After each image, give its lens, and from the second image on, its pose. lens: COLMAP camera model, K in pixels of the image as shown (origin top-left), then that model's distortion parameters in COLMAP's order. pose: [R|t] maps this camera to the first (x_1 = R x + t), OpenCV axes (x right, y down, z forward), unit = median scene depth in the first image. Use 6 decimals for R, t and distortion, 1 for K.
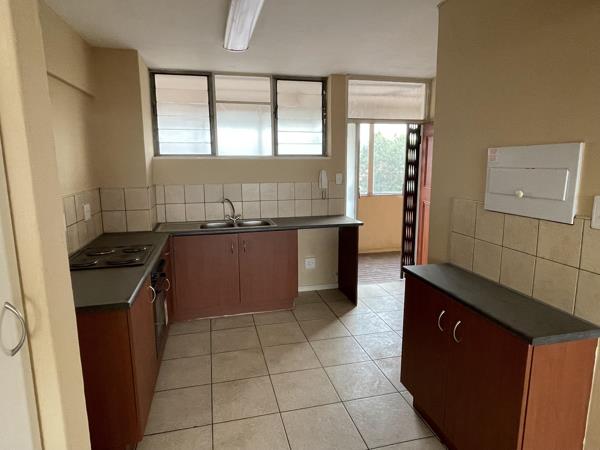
lens RADIAL K [[359.4, 0, 298.5], [0, 359.4, 221.5], [0, 0, 1]] dist [-0.002808, -0.004845]
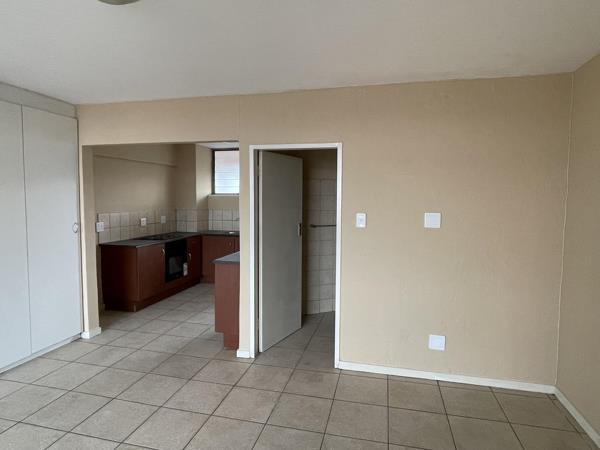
lens RADIAL K [[359.4, 0, 298.5], [0, 359.4, 221.5], [0, 0, 1]] dist [-0.002808, -0.004845]
pose [[0.884234, 0.042963, -0.465063, 0.834668], [-0.088091, 0.993229, -0.075733, 0.056693], [0.458660, 0.107934, 0.882032, -0.396519]]
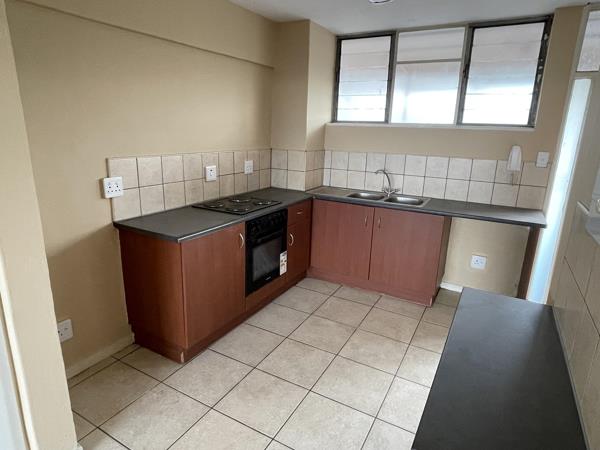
lens RADIAL K [[359.4, 0, 298.5], [0, 359.4, 221.5], [0, 0, 1]] dist [-0.002808, -0.004845]
pose [[0.728307, 0.199156, -0.655672, 0.270026], [-0.145218, 0.979959, 0.136351, -0.025725], [0.669687, -0.004090, 0.742632, 0.148274]]
